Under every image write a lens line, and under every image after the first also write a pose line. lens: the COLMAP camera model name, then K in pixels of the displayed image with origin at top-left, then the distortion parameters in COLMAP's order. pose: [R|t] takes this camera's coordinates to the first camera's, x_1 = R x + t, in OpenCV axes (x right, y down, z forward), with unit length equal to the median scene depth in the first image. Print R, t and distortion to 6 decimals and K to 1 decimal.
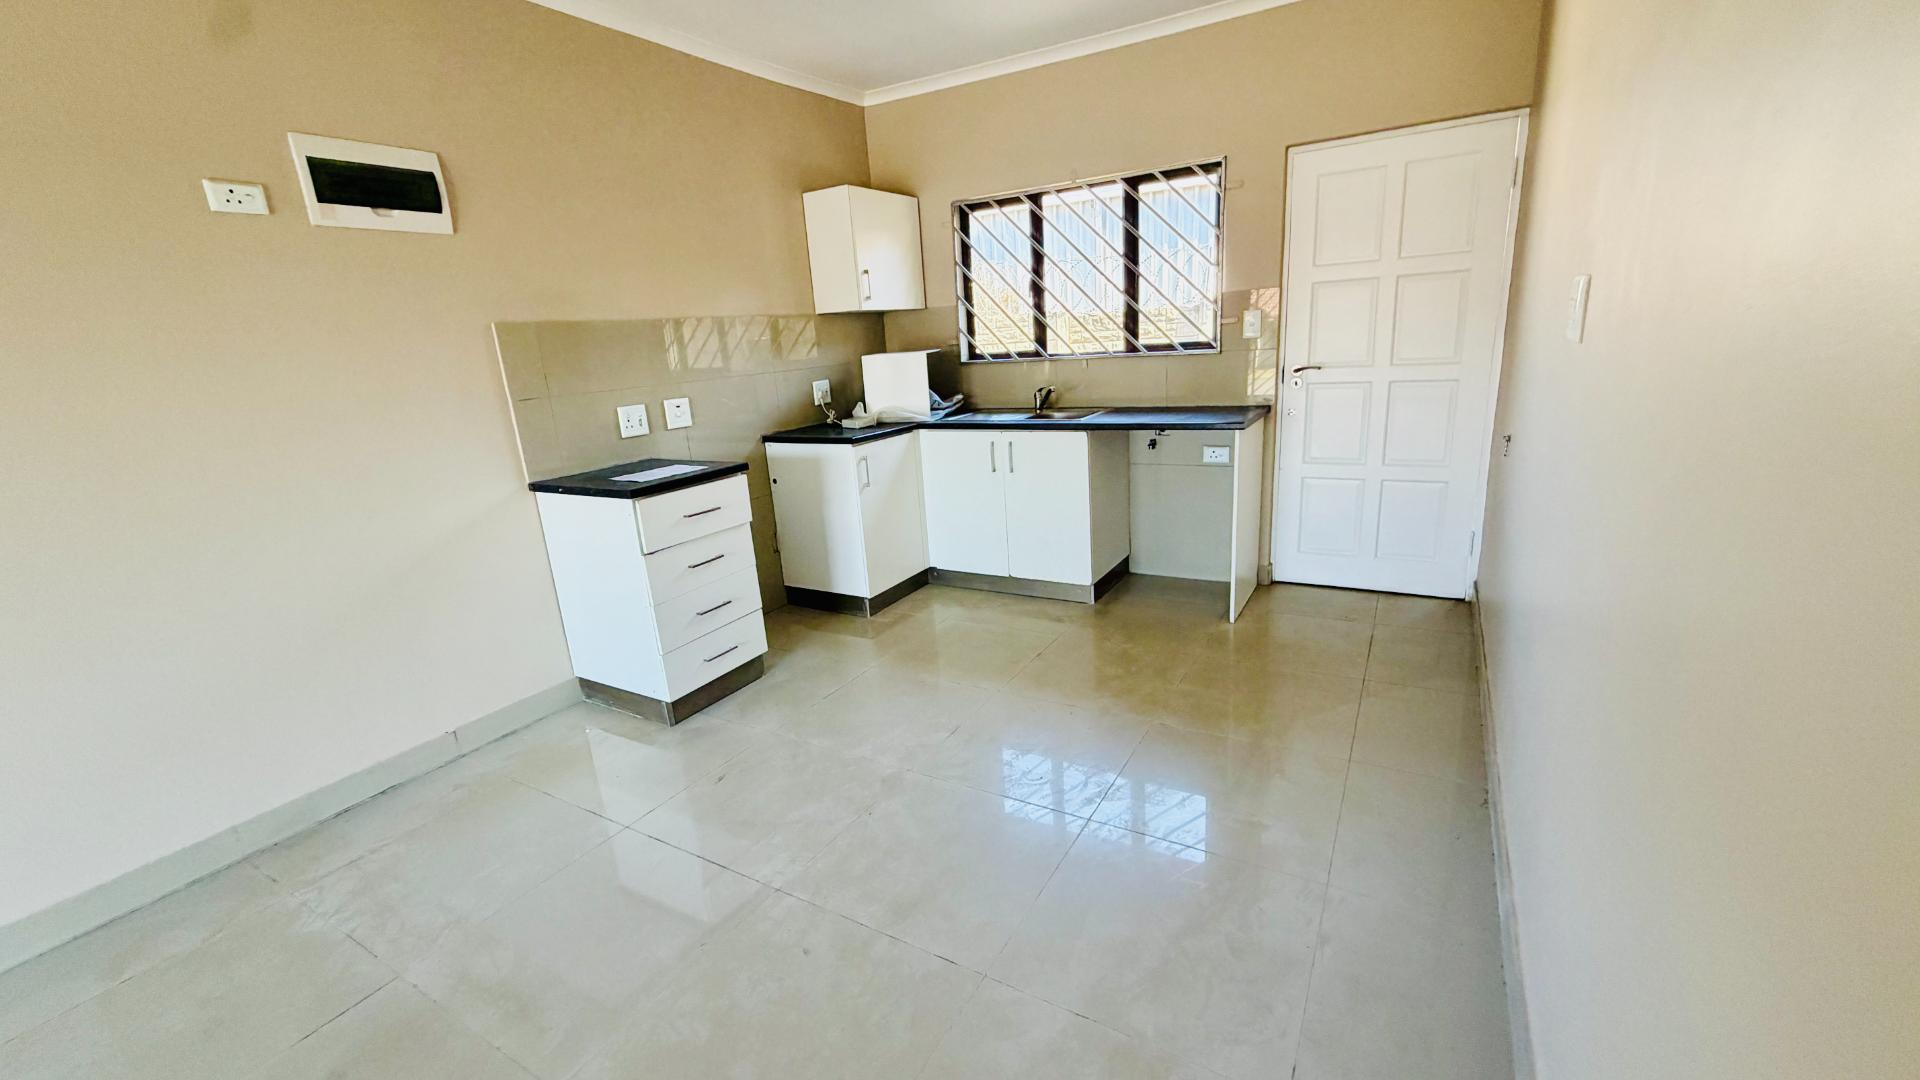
lens RADIAL K [[765.8, 0, 956.3], [0, 765.8, 541.1], [0, 0, 1]] dist [-0.000354, 0.000586]
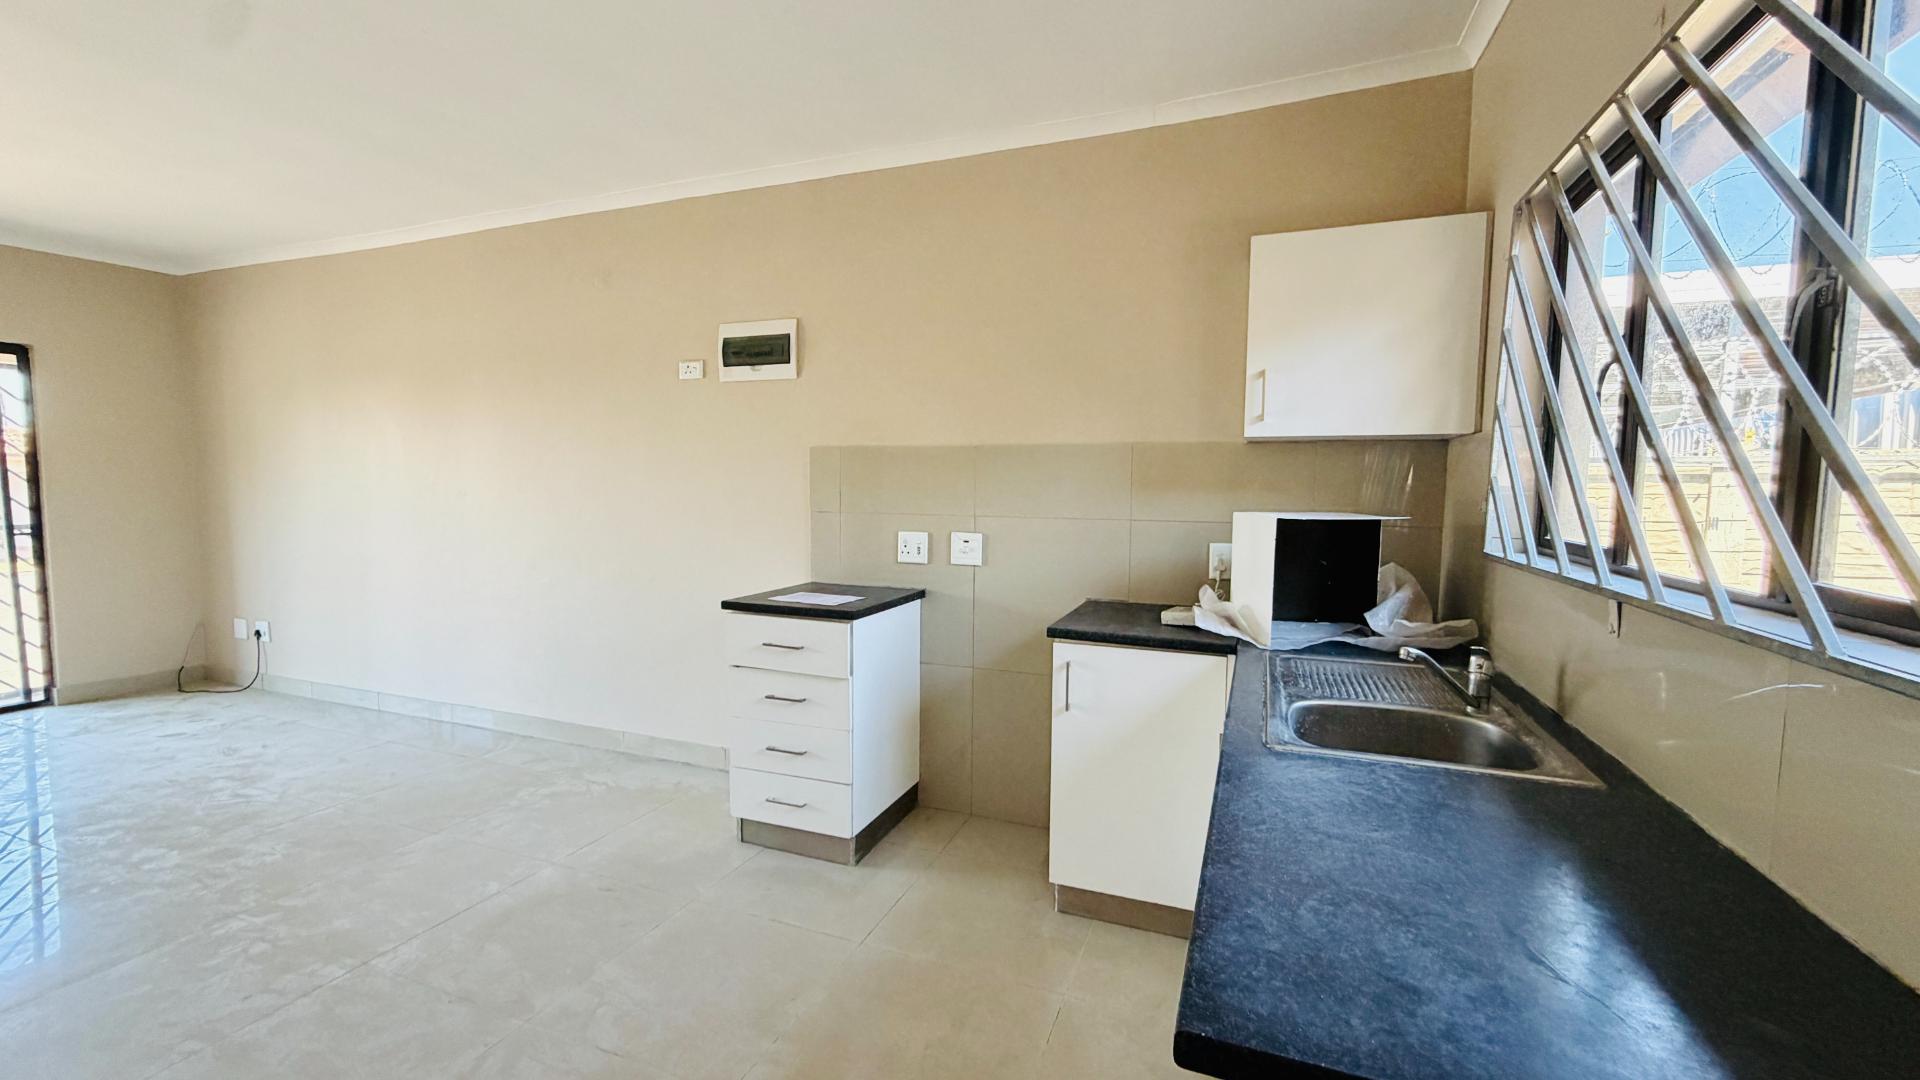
lens RADIAL K [[765.8, 0, 958.2], [0, 765.8, 539.7], [0, 0, 1]] dist [-0.000354, 0.000586]
pose [[0.165518, 0.140437, -0.976156, 0.495336], [-0.280693, 0.955580, 0.089882, -0.252225], [0.945418, 0.259123, 0.197585, 0.806608]]
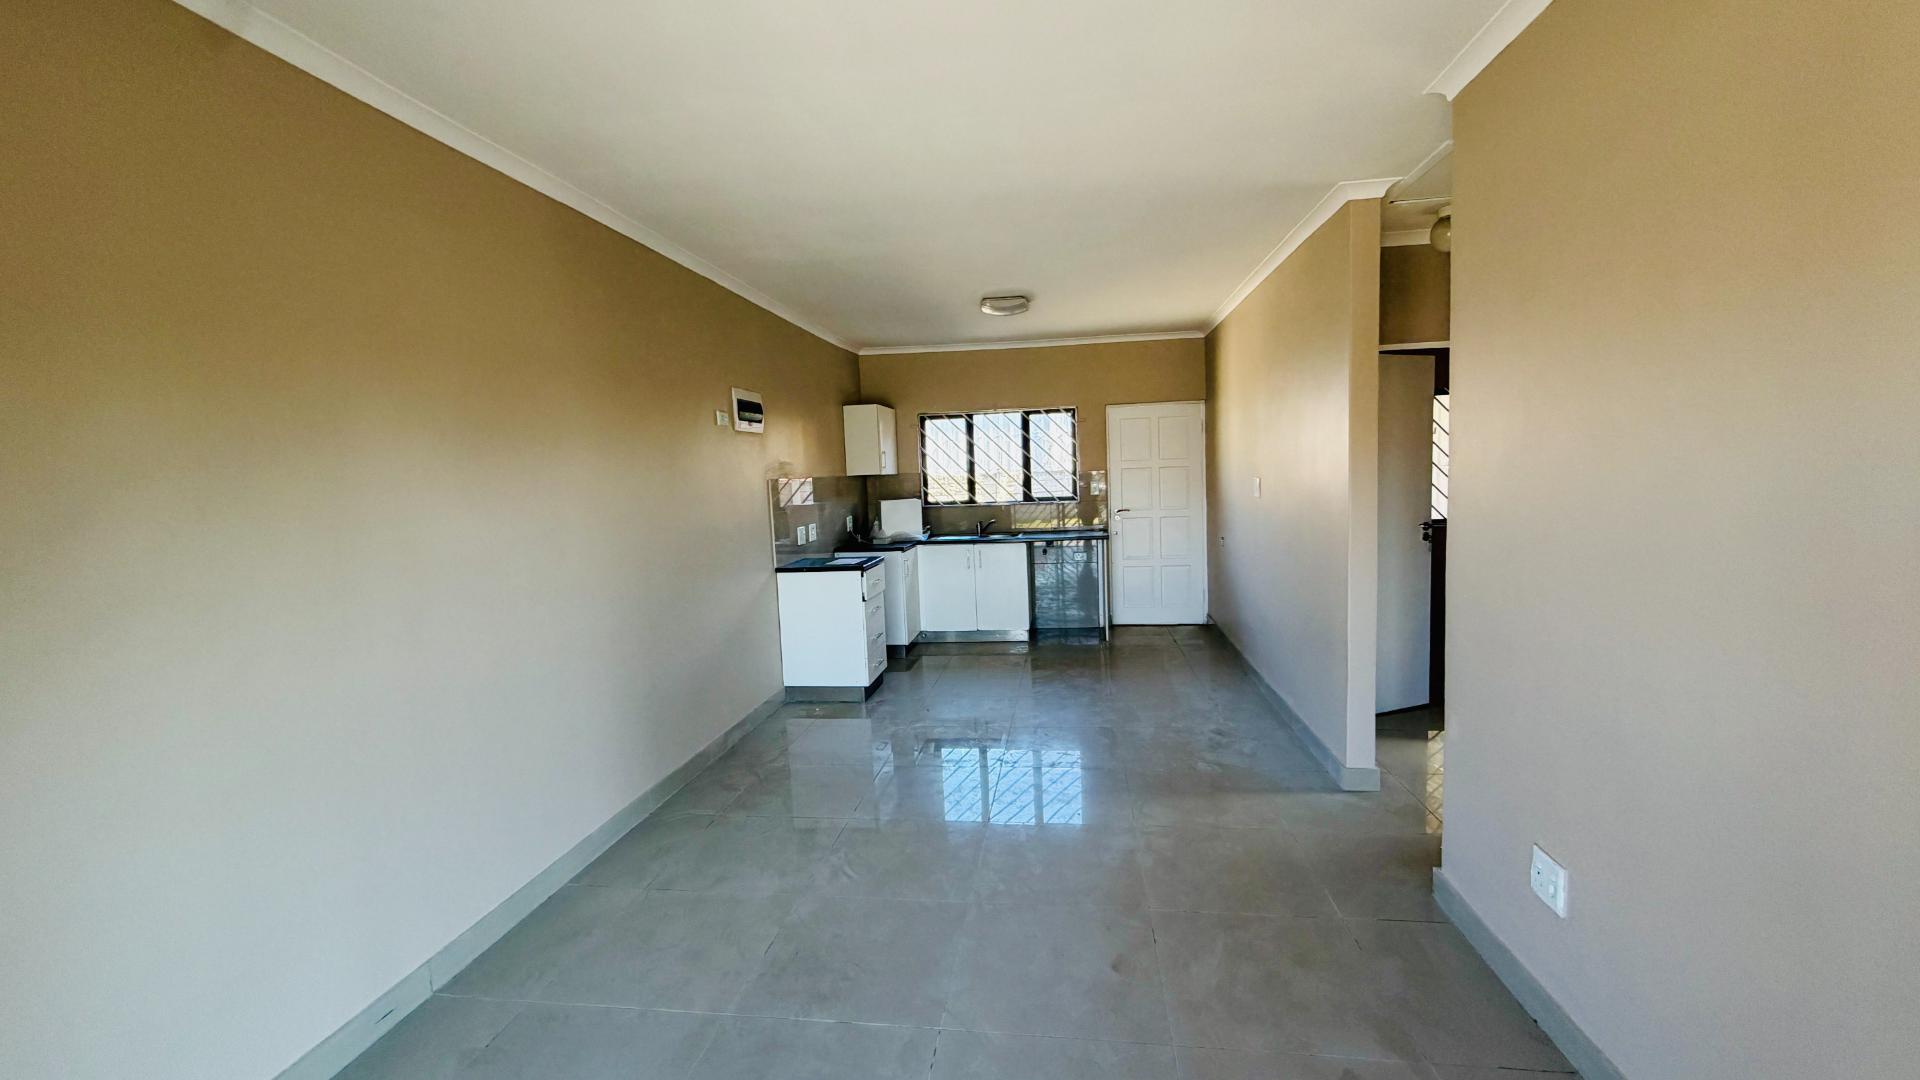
lens RADIAL K [[765.8, 0, 960.4], [0, 765.8, 536.4], [0, 0, 1]] dist [-0.000354, 0.000586]
pose [[0.923672, -0.003349, 0.383171, -0.698373], [0.081133, 0.979000, -0.187022, 0.178477], [-0.374497, 0.203835, 0.904546, -0.622331]]
